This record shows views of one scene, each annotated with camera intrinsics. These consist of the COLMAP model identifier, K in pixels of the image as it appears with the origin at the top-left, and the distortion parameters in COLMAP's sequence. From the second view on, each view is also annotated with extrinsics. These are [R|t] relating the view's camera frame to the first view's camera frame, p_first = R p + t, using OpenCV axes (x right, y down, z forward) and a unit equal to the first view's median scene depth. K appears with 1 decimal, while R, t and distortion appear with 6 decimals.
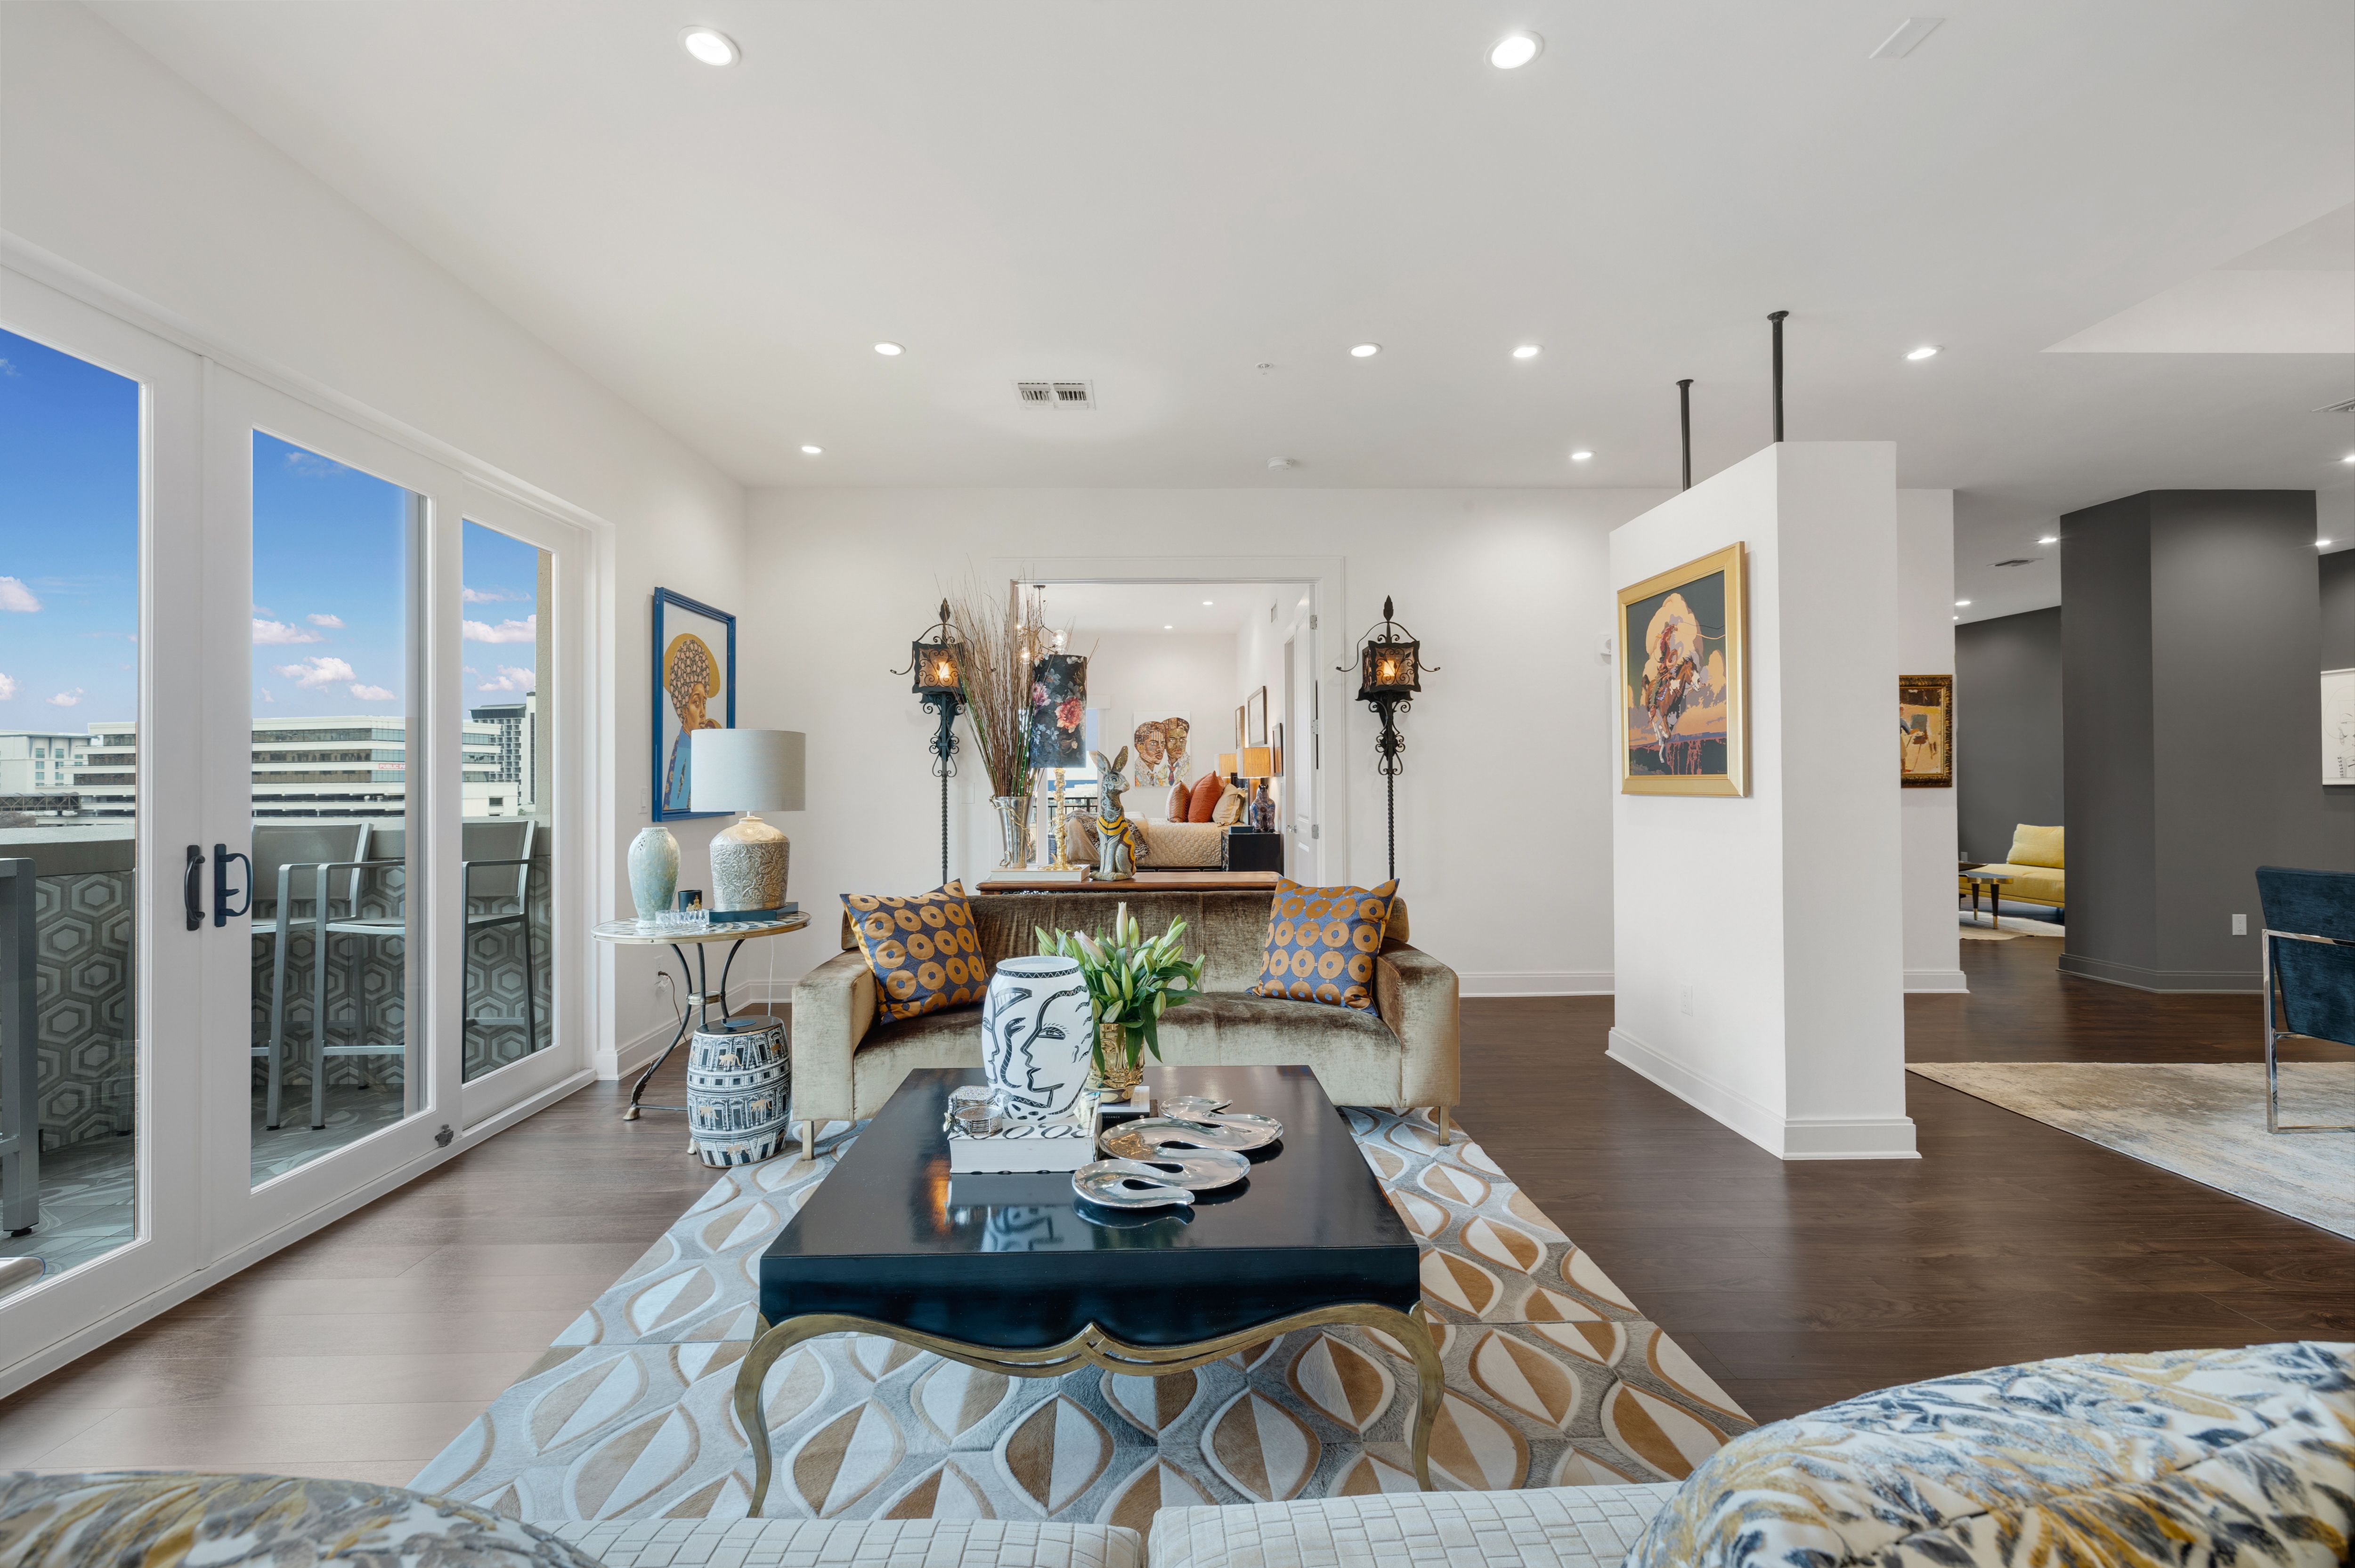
lens RADIAL K [[988.6, 0, 1168.6], [0, 988.6, 775.7], [0, 0, 1]] dist [-0.000010, -0.000001]
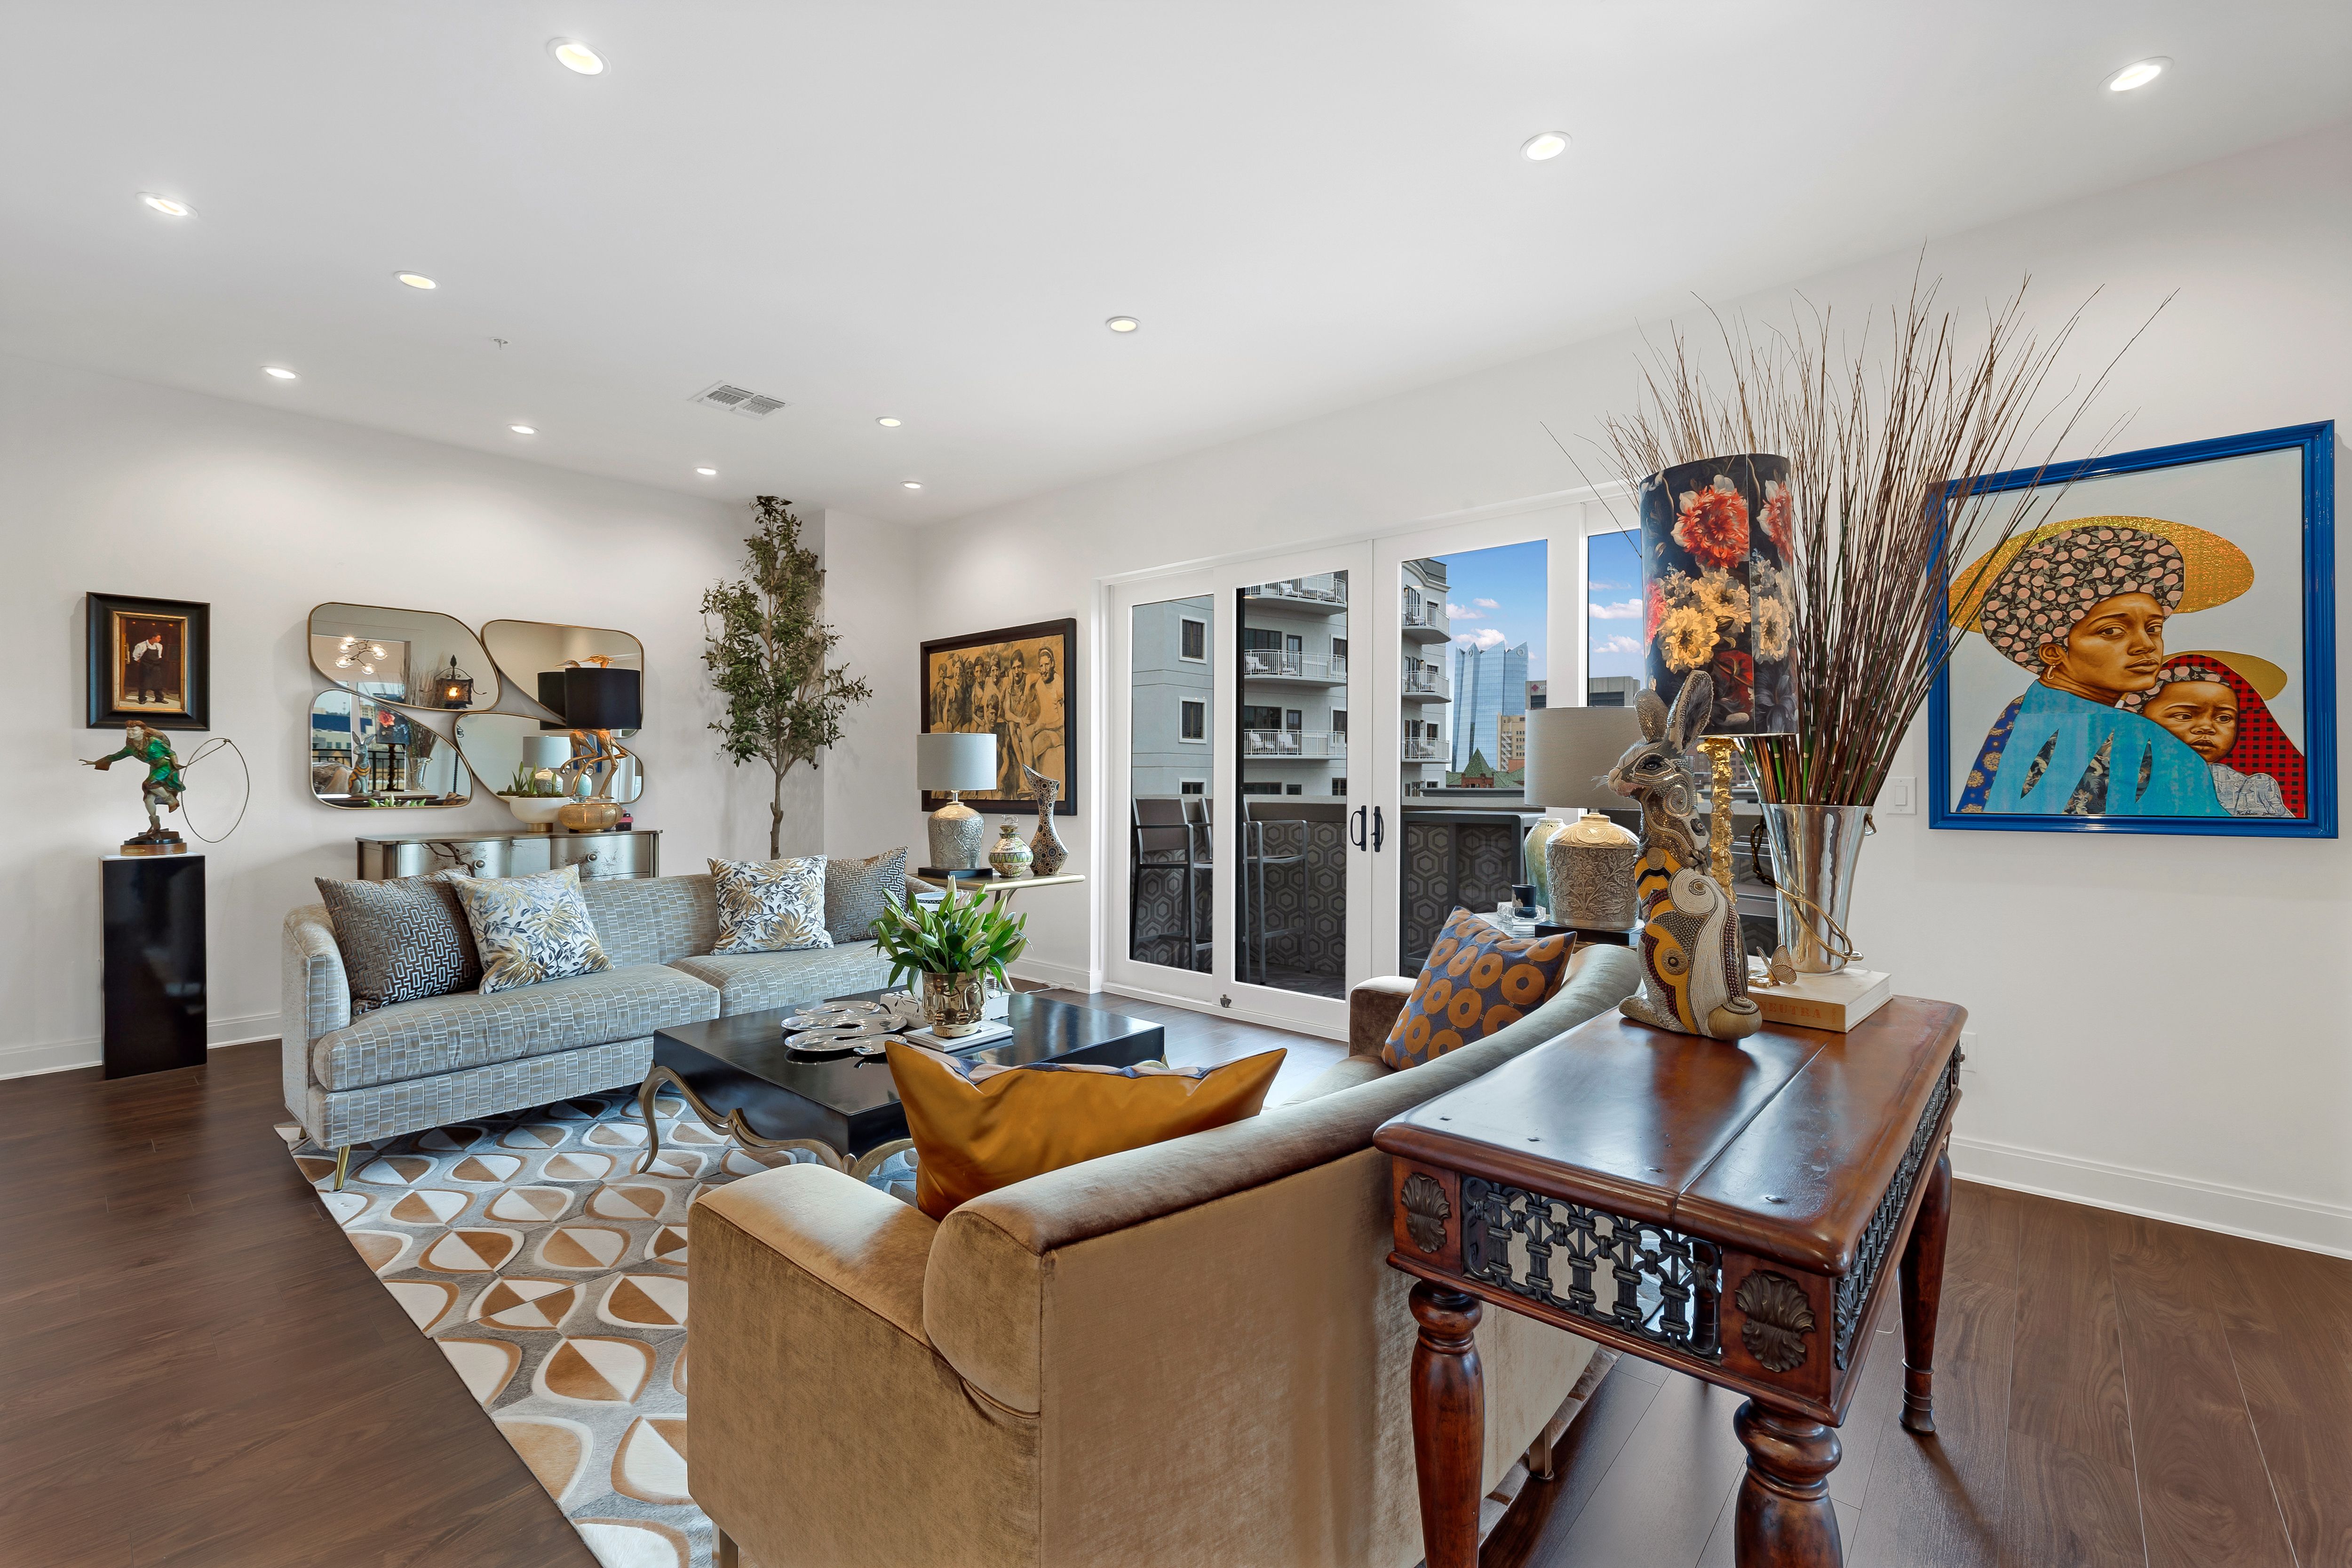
lens RADIAL K [[997.2, 0, 1157.9], [0, 997.2, 776.6], [0, 0, 1]] dist [0.001586, -0.000215]
pose [[-0.682347, 0.004174, -0.731017, 0.416321], [0.007014, 0.999975, -0.000837, 0.009042], [0.730995, -0.005699, -0.682359, 1.275653]]
